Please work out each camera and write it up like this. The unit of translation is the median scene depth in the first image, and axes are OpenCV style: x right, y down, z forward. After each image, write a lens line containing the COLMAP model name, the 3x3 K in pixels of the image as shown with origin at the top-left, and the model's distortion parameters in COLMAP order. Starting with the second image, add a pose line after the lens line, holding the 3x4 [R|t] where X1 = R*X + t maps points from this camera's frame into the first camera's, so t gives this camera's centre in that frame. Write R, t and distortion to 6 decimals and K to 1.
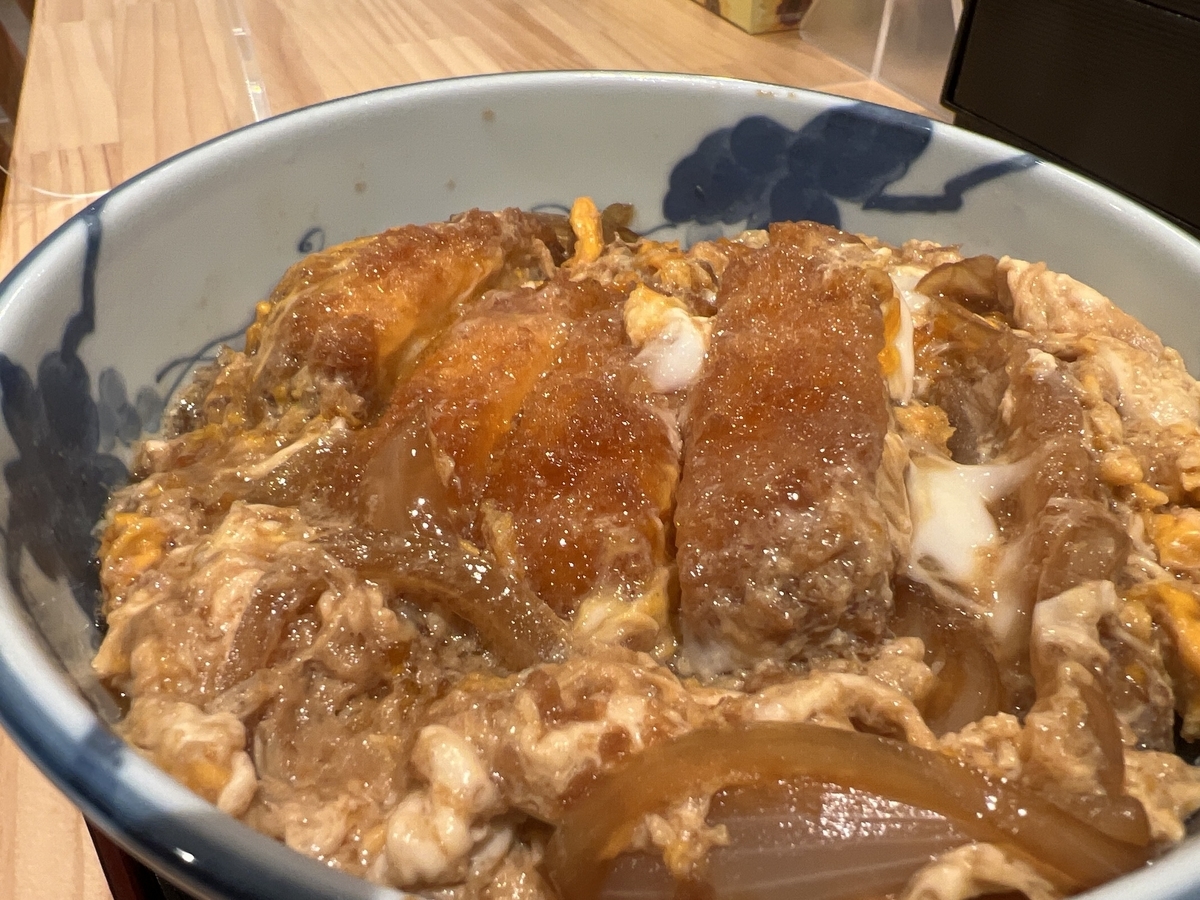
lens RADIAL K [[892.1, 0, 600.0], [0, 892.1, 450.0], [0, 0, 1]] dist [0.000127, 0.002178]
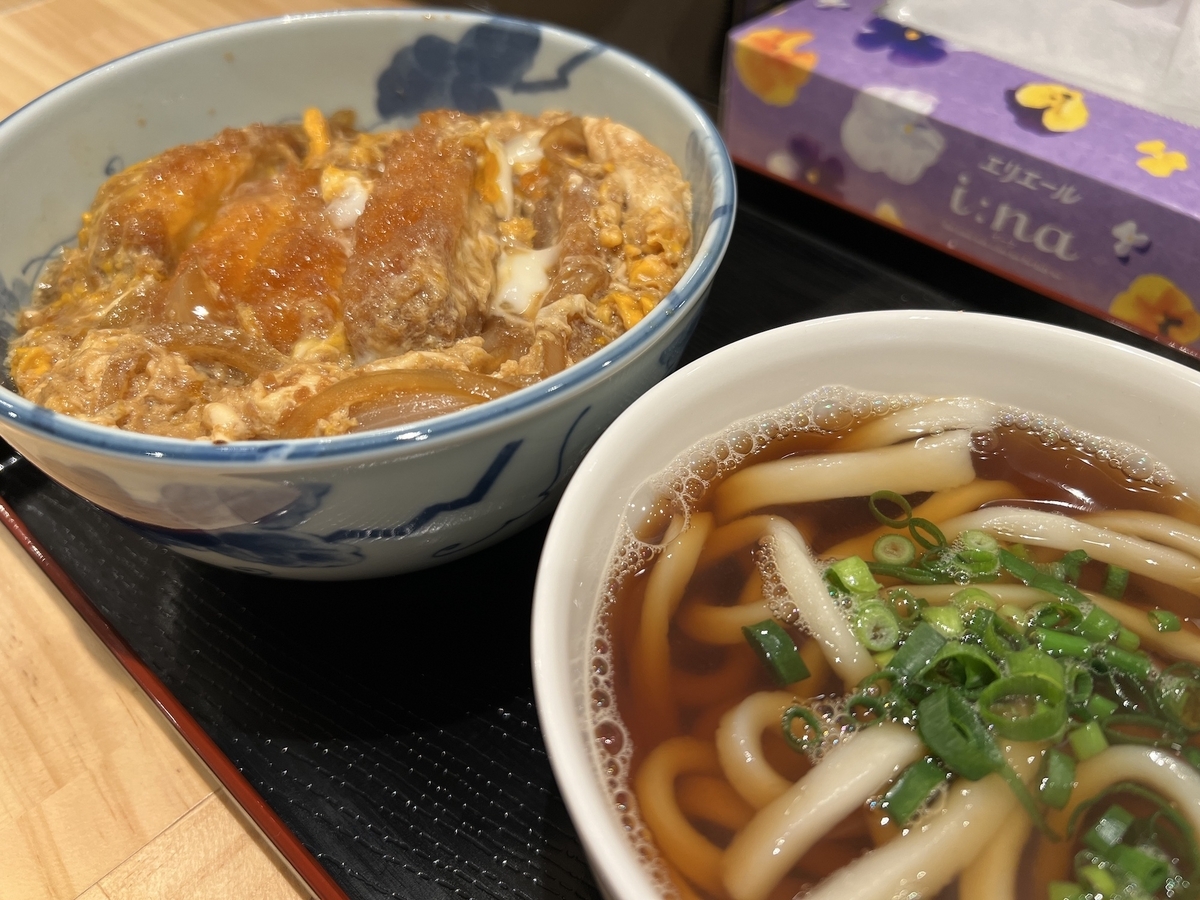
lens RADIAL K [[973.3, 0, 600.0], [0, 973.3, 450.0], [0, 0, 1]] dist [0.016188, -0.057427]
pose [[0.985516, -0.149237, 0.080541, 0.323574], [0.141492, 0.985411, 0.094578, 0.228933], [-0.093481, -0.081813, 0.992254, -0.841393]]
